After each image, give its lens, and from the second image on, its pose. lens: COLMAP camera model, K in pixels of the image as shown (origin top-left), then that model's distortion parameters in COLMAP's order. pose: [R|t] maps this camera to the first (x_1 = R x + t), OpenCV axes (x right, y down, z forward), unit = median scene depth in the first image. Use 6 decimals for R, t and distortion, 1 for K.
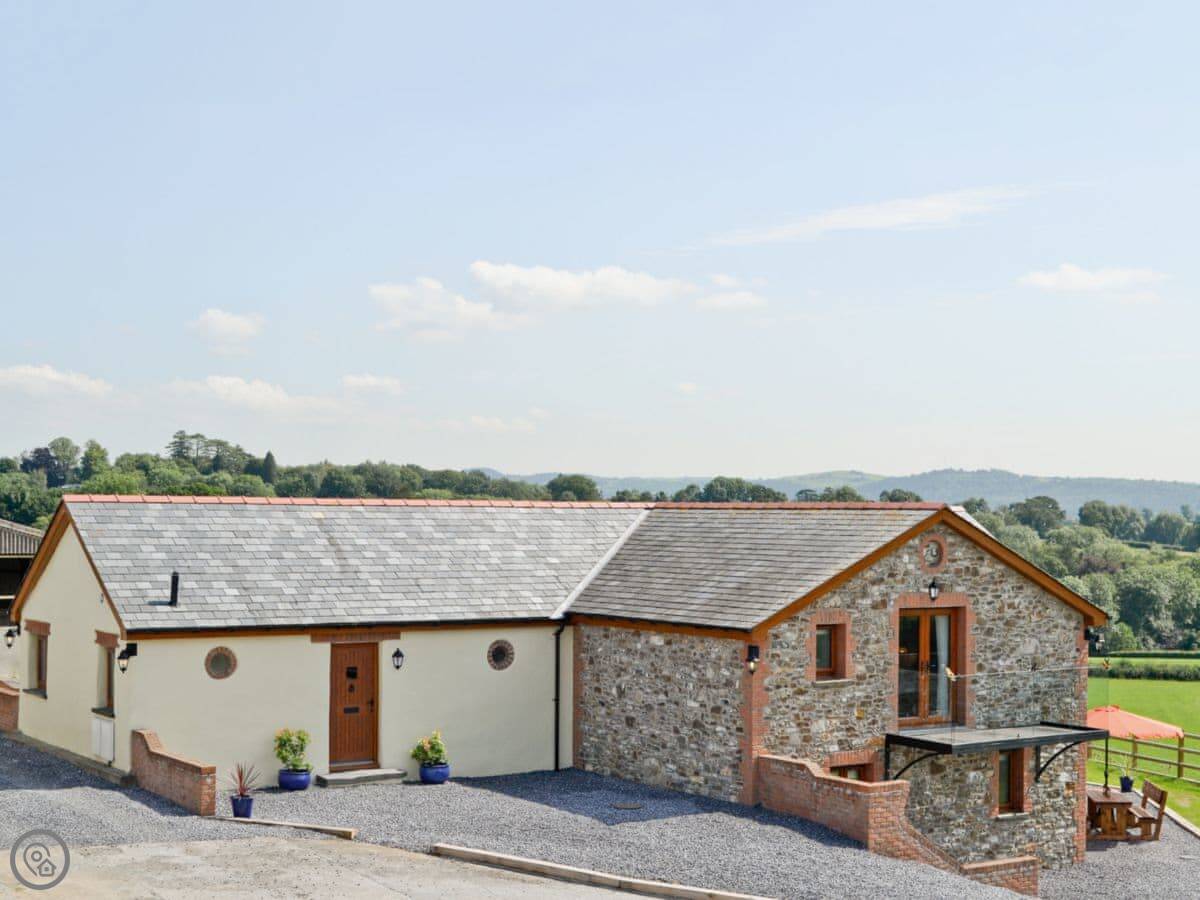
lens RADIAL K [[1718.8, 0, 592.1], [0, 1718.8, 460.3], [0, 0, 1]] dist [0.006750, 0.000000]
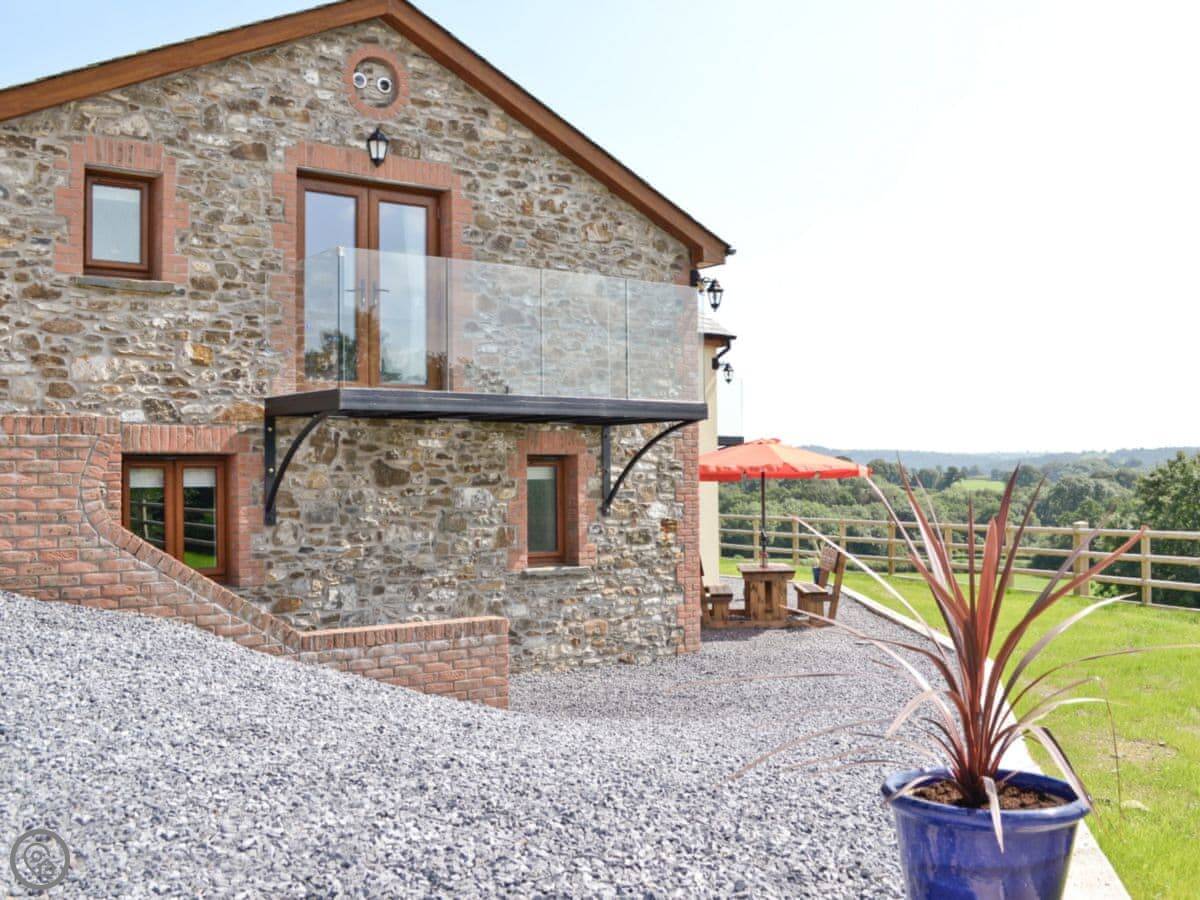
lens RADIAL K [[1113.0, 0, 610.3], [0, 1113.0, 436.9], [0, 0, 1]] dist [-0.044519, 0.000000]
pose [[0.999003, -0.016218, 0.041594, 0.253951], [0.017061, 0.999655, -0.019980, 0.174016], [-0.041256, 0.020670, 0.998935, 0.642379]]
